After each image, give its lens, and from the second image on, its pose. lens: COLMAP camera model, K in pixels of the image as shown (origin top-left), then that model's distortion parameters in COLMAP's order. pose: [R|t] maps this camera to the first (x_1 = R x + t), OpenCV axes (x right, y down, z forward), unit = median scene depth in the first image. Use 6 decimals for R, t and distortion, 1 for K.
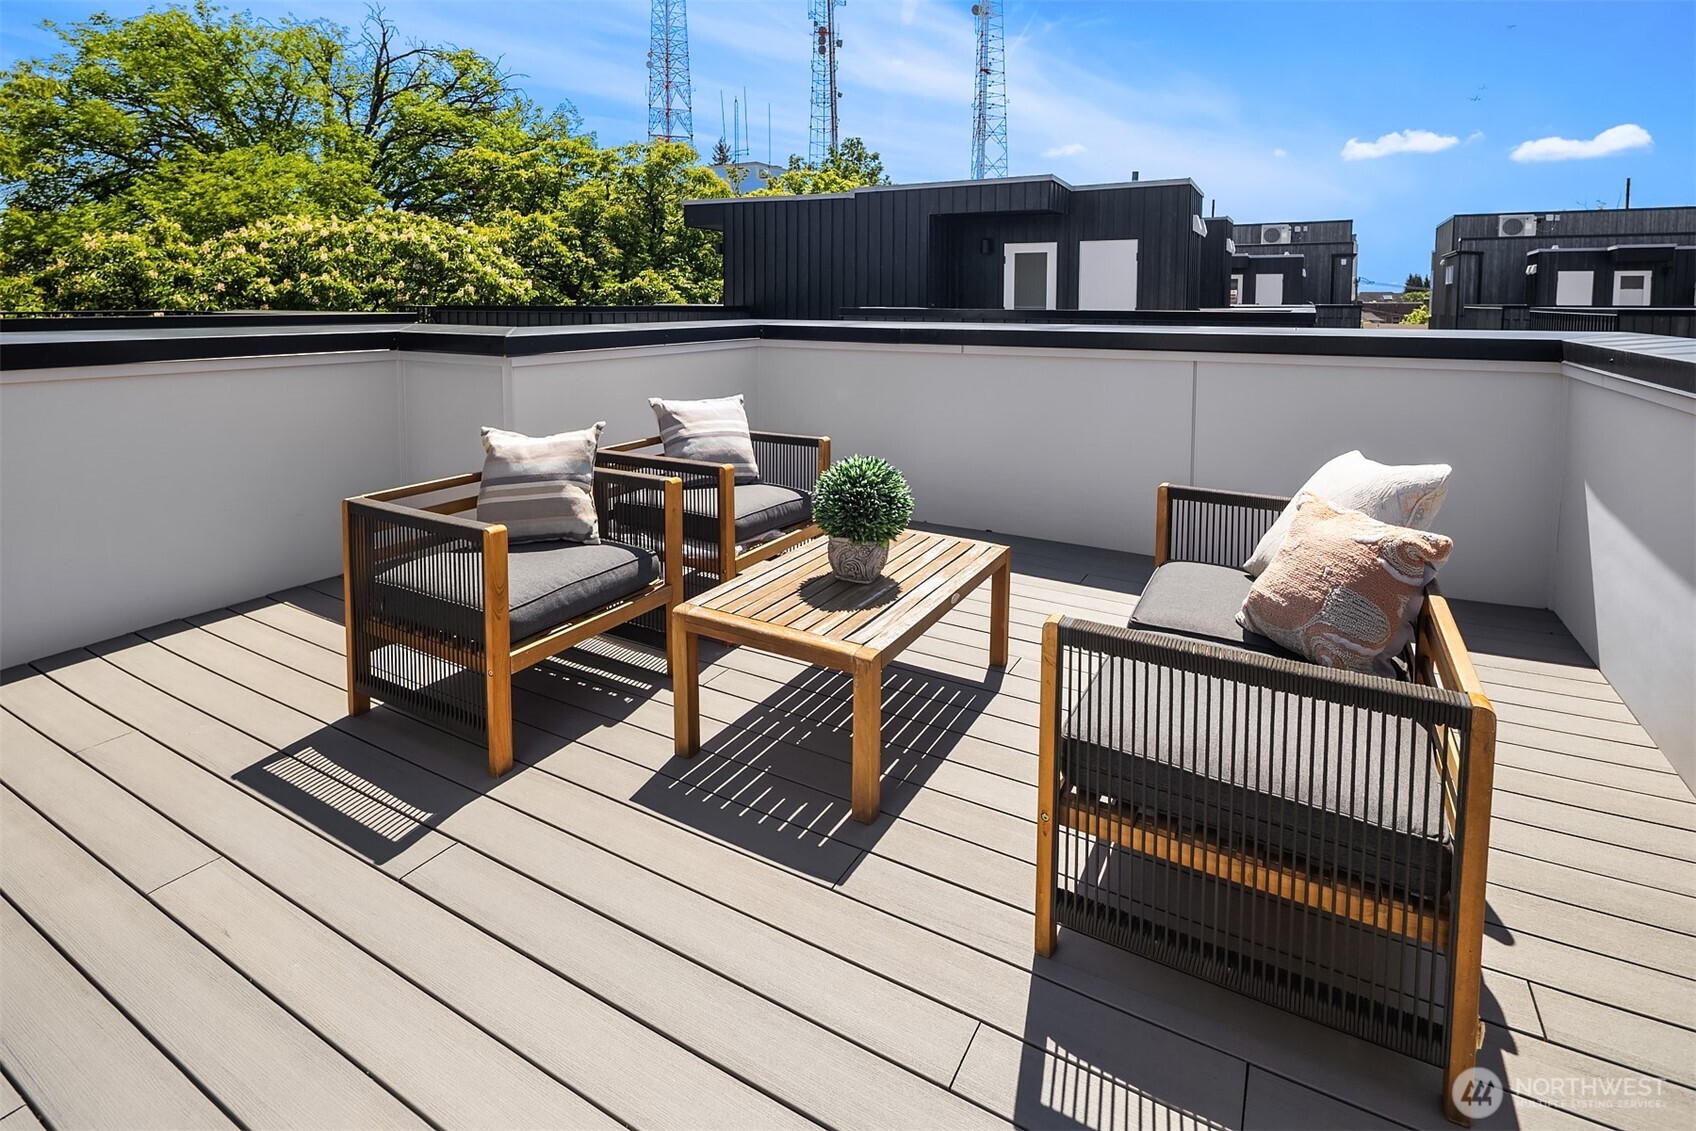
lens RADIAL K [[782.3, 0, 848.0], [0, 782.3, 565.5], [0, 0, 1]] dist [0.001131, 0.000749]
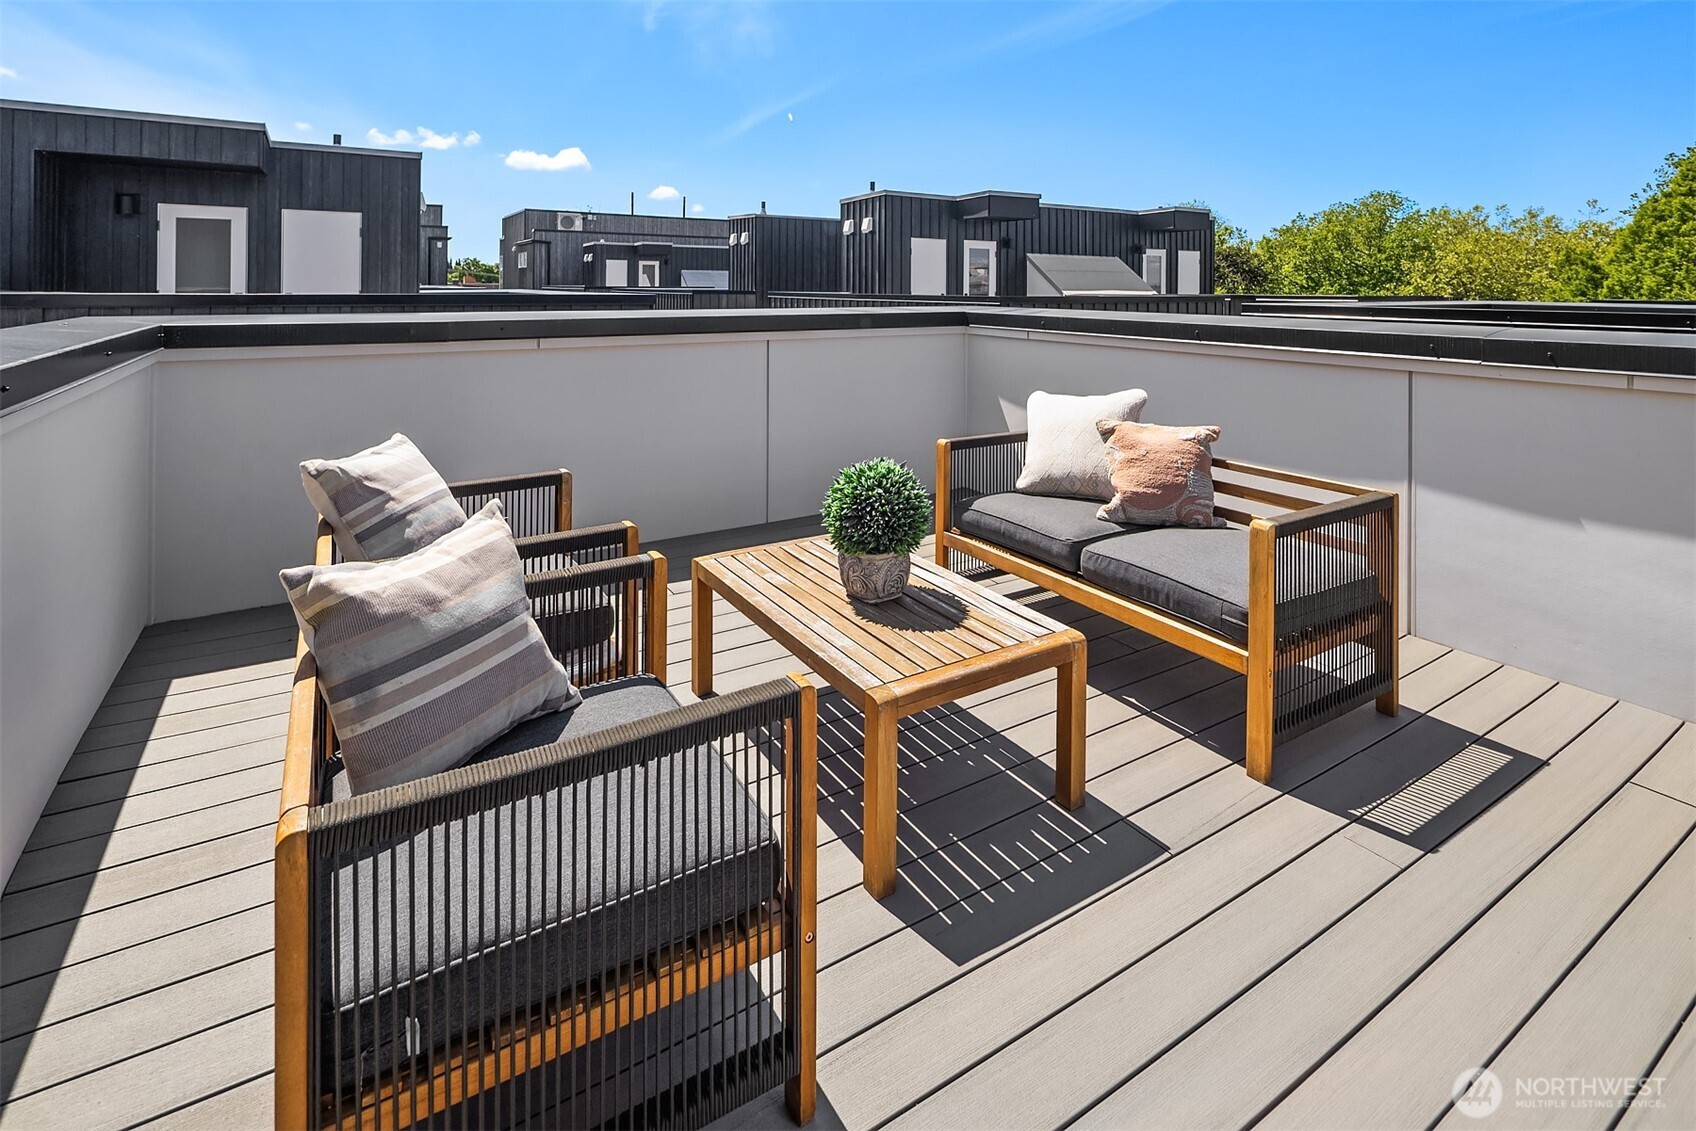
lens RADIAL K [[830.2, 0, 851.2], [0, 830.2, 484.4], [0, 0, 1]] dist [0.001174, 0.000433]
pose [[0.464029, -0.206990, 0.861297, -0.211886], [0.280127, 0.956707, 0.078999, -0.050639], [-0.840360, 0.204614, 0.501924, 0.144552]]
